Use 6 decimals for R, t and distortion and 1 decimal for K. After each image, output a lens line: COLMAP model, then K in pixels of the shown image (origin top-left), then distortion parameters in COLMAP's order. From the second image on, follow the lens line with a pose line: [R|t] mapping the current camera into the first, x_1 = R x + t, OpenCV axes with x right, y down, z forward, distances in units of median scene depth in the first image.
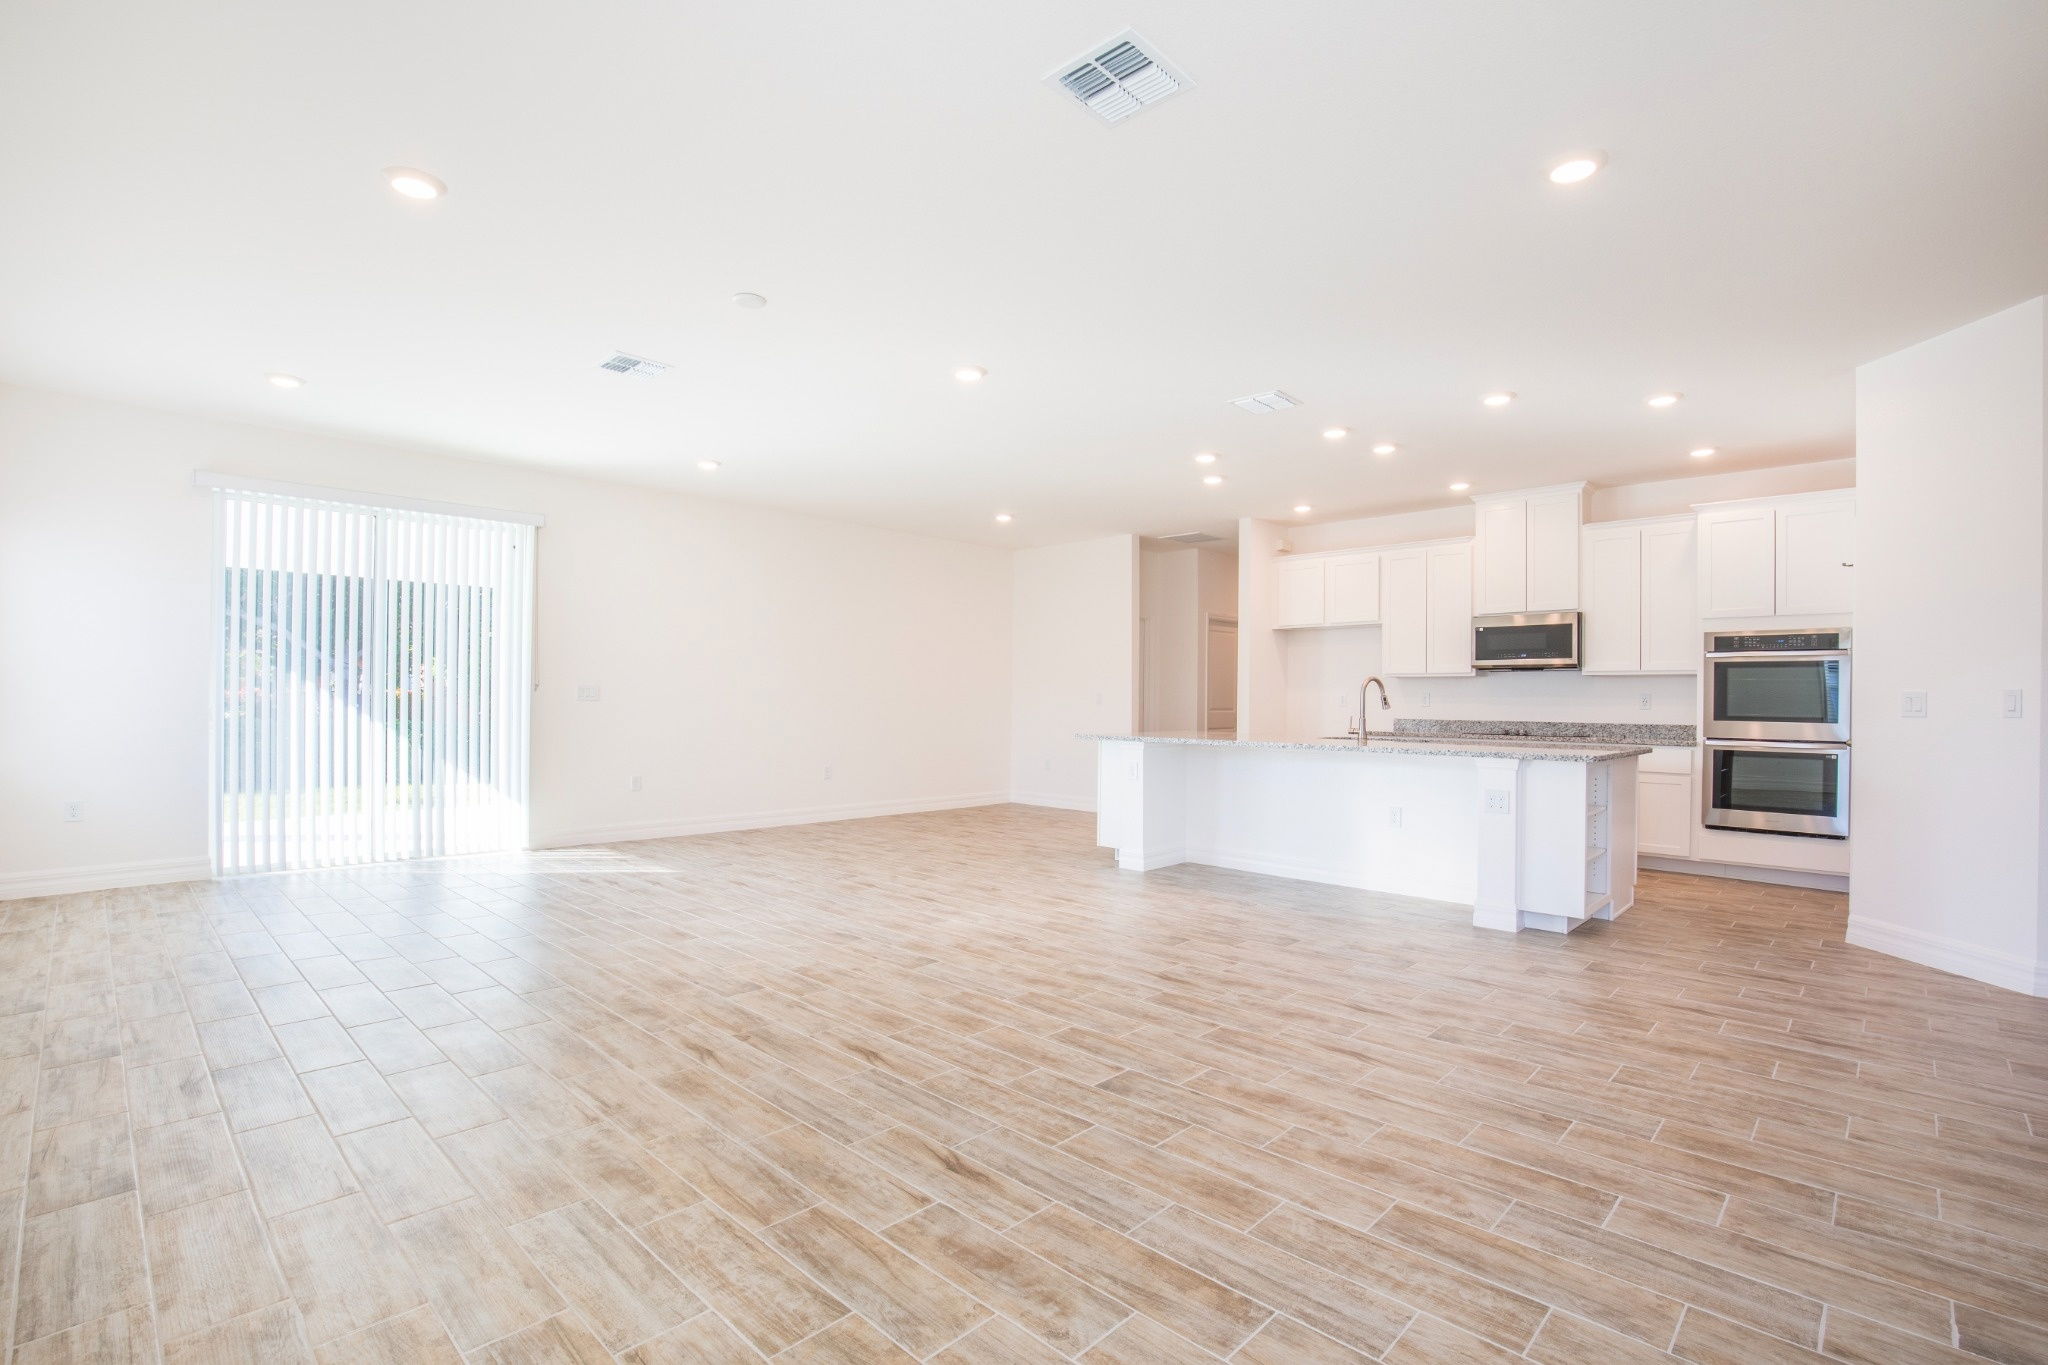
lens RADIAL K [[951.2, 0, 1020.7], [0, 951.2, 693.0], [0, 0, 1]] dist [-0.005756, 0.000091]
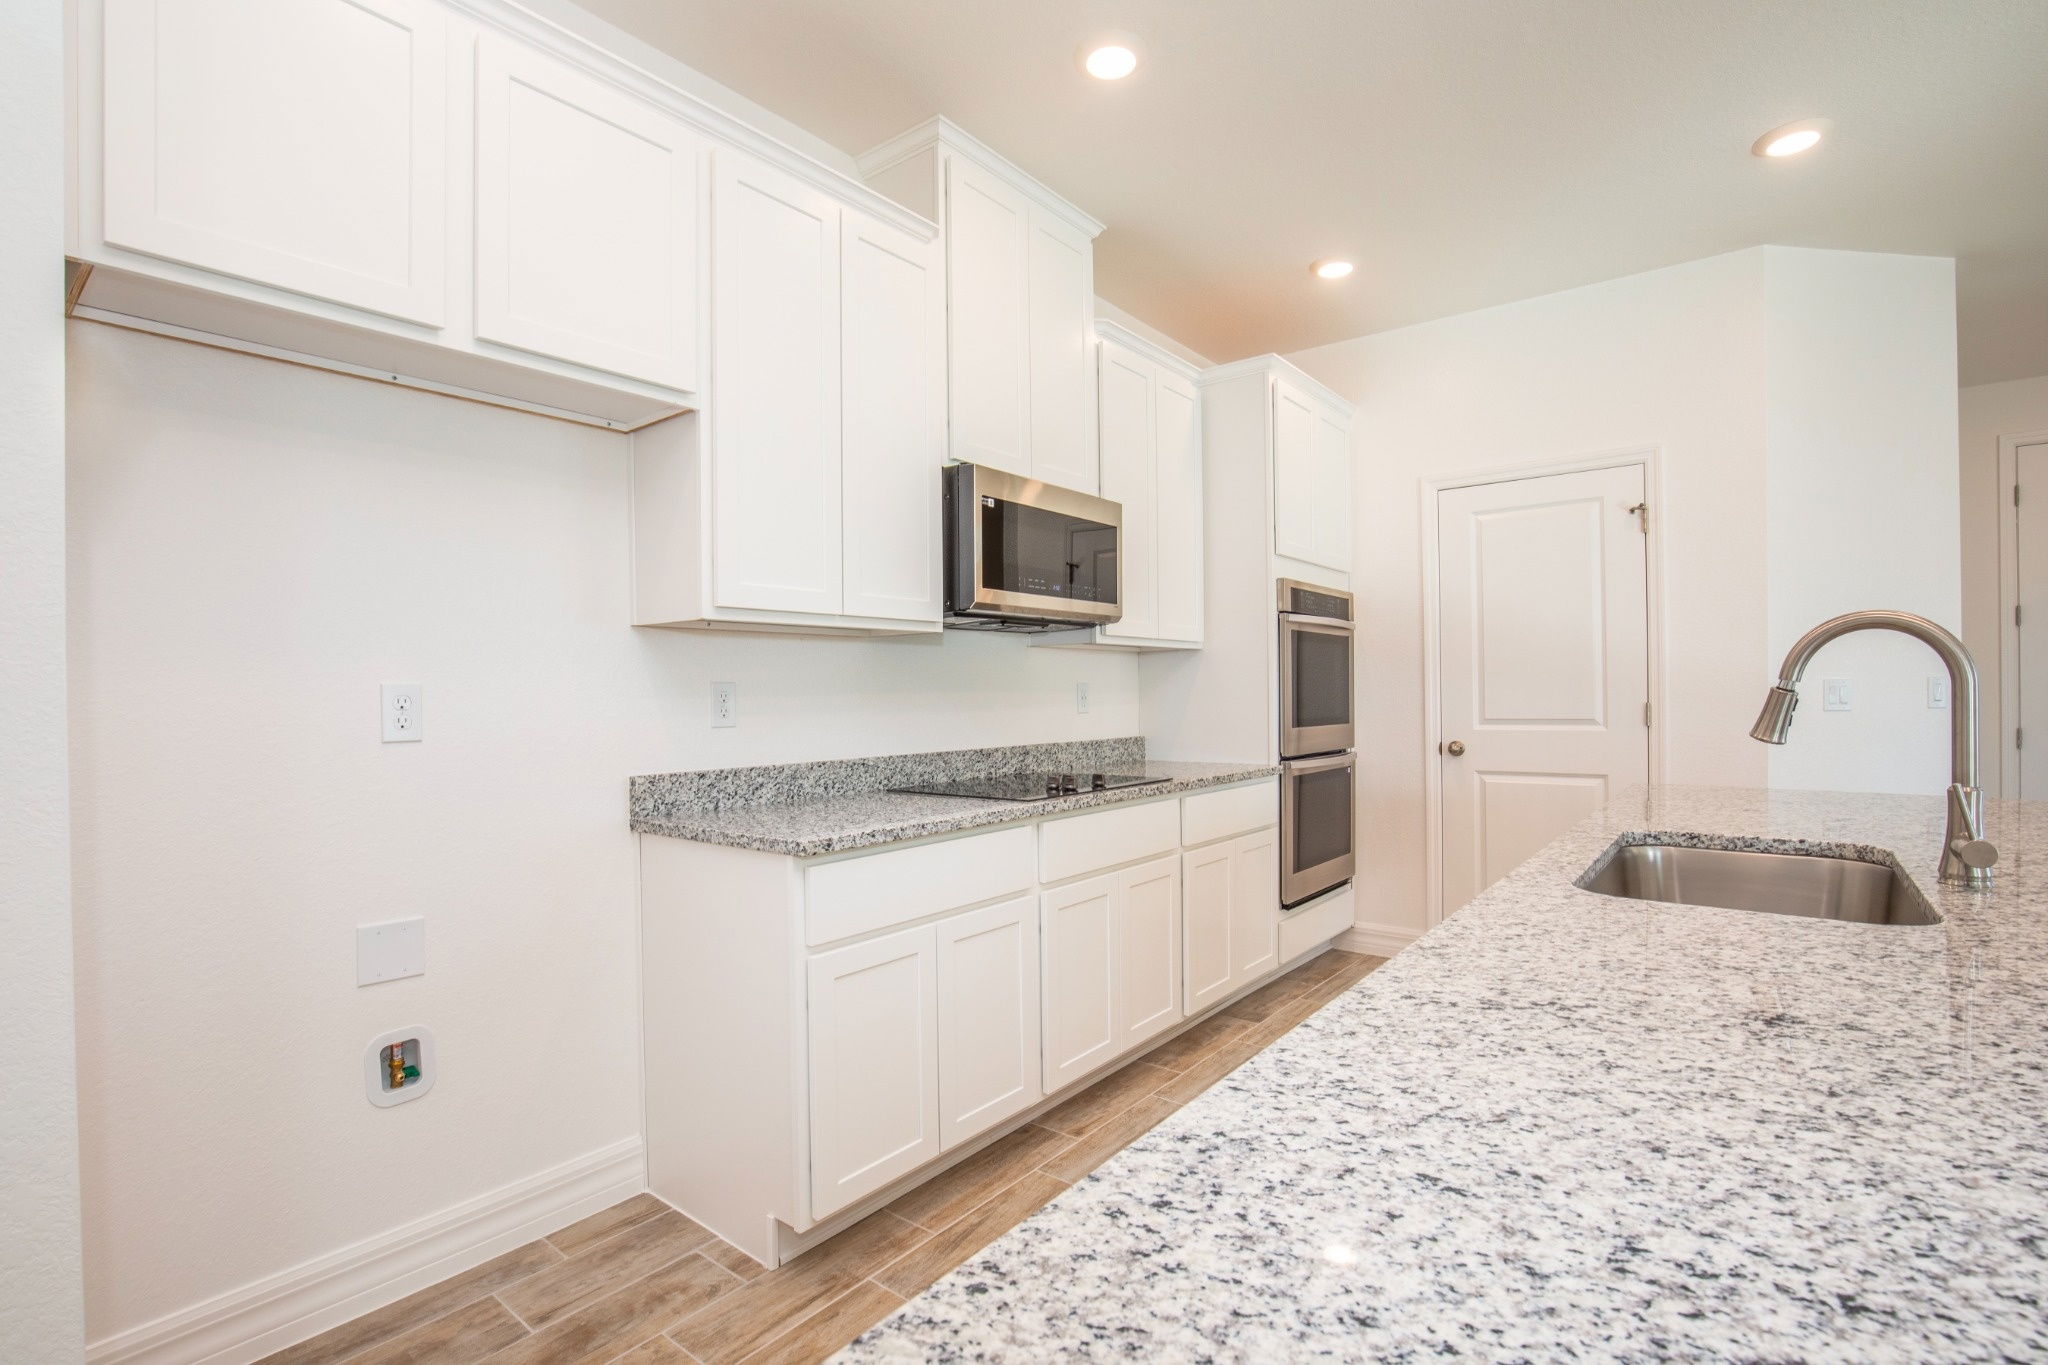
lens RADIAL K [[951.2, 0, 1016.4], [0, 951.2, 672.6], [0, 0, 1]] dist [-0.005756, 0.000091]
pose [[-0.103543, 0.009099, 0.994583, 0.135992], [0.002985, 0.999956, -0.008837, -0.000329], [-0.994621, 0.002054, -0.103566, 1.087934]]
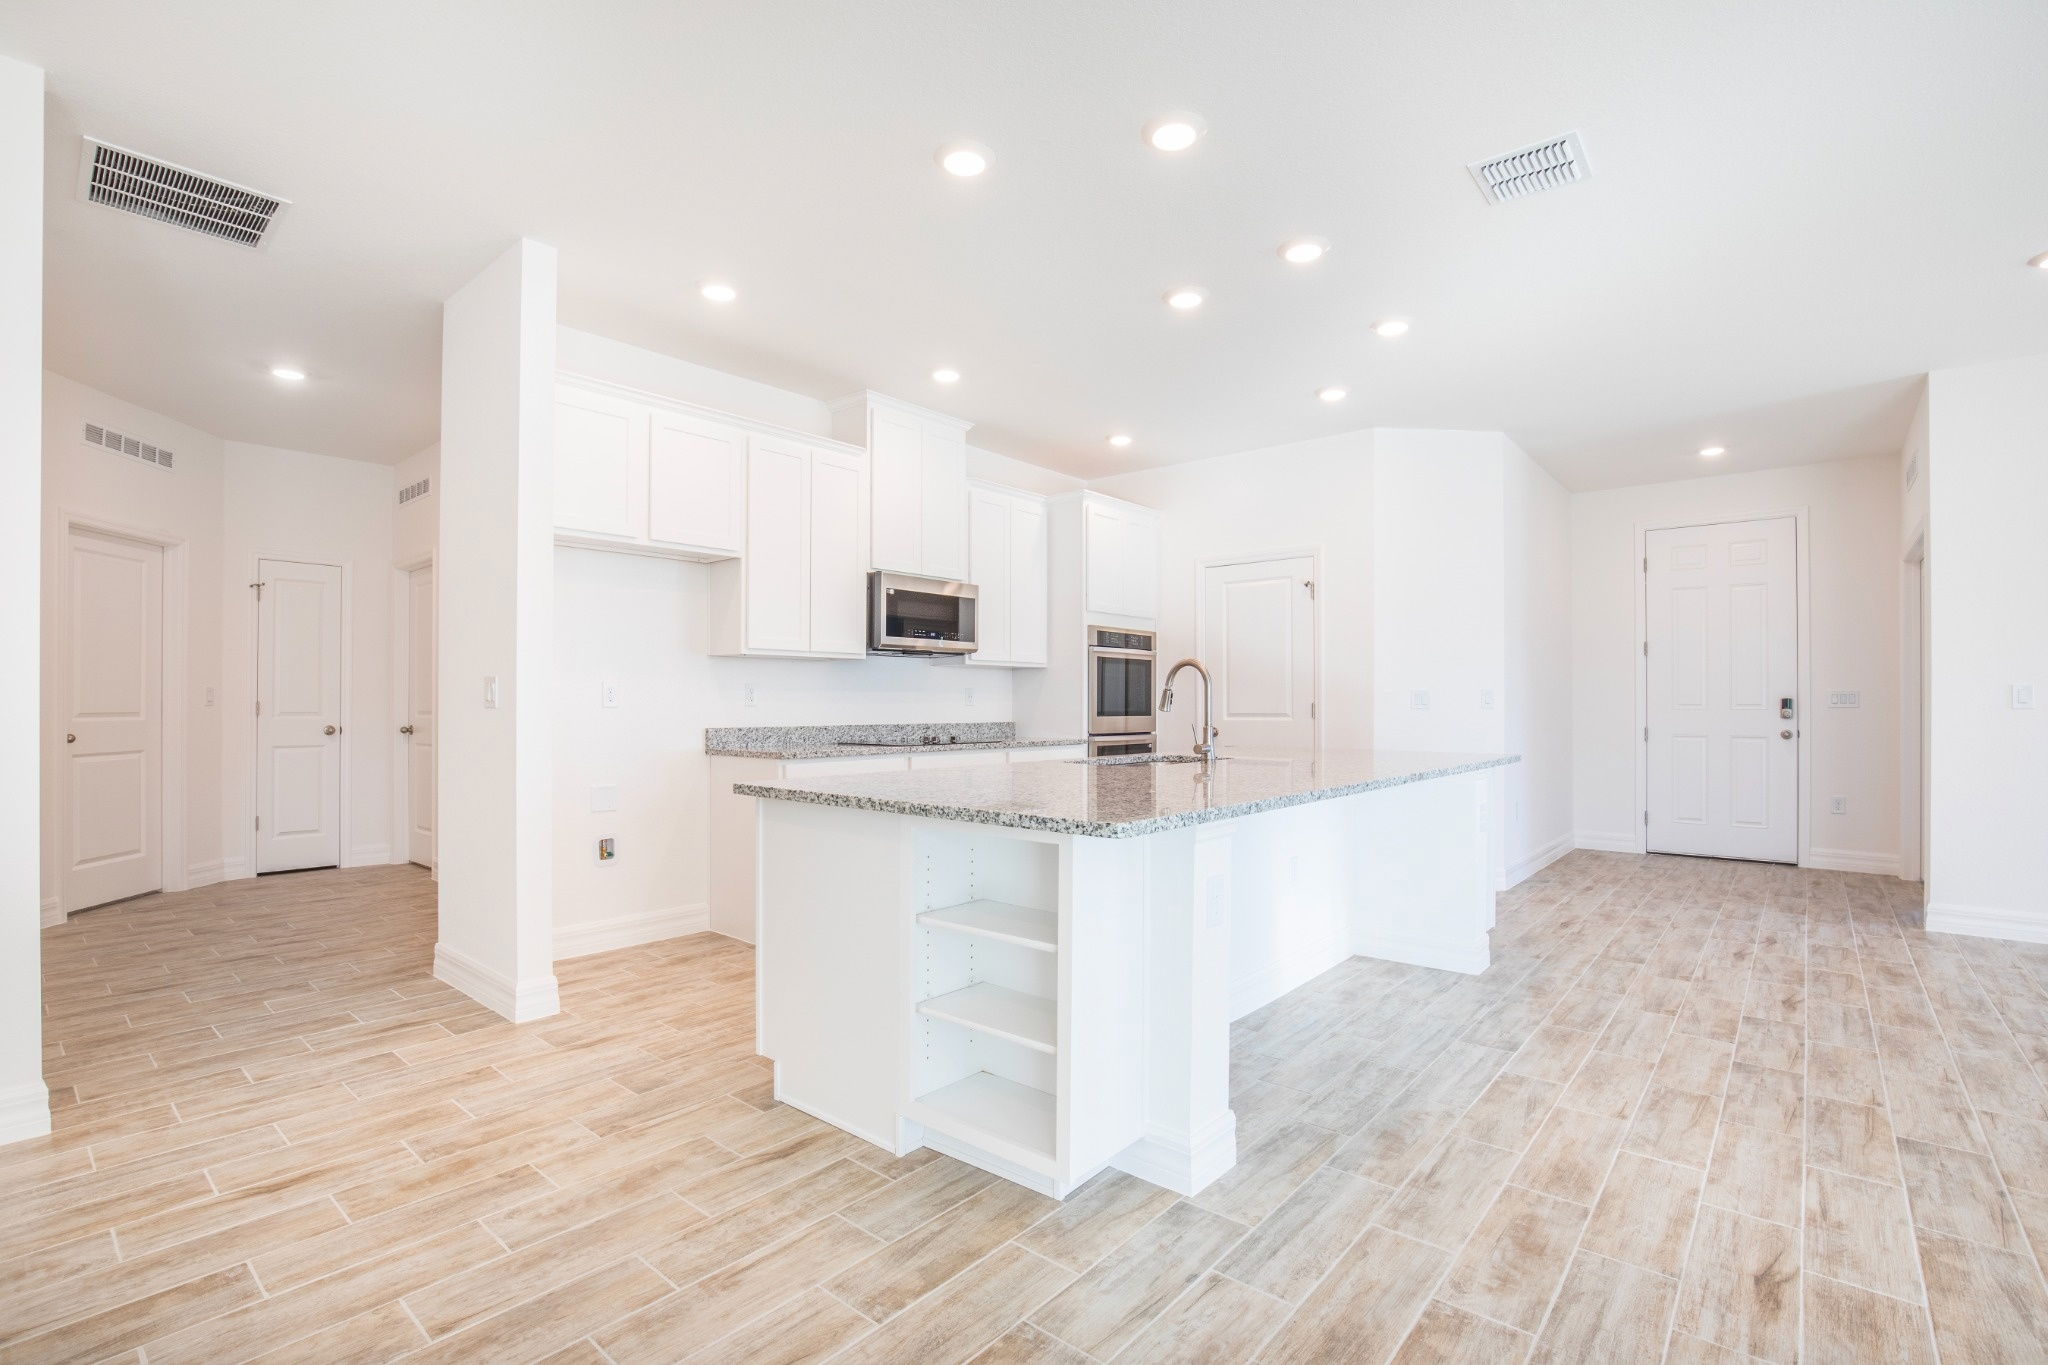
lens RADIAL K [[951.2, 0, 1031.4], [0, 951.2, 669.5], [0, 0, 1]] dist [-0.005756, 0.000091]
pose [[-0.080557, 0.024443, 0.996450, -0.214368], [-0.006225, 0.999667, -0.025026, 0.005486], [-0.996731, -0.008219, -0.080378, 1.010723]]
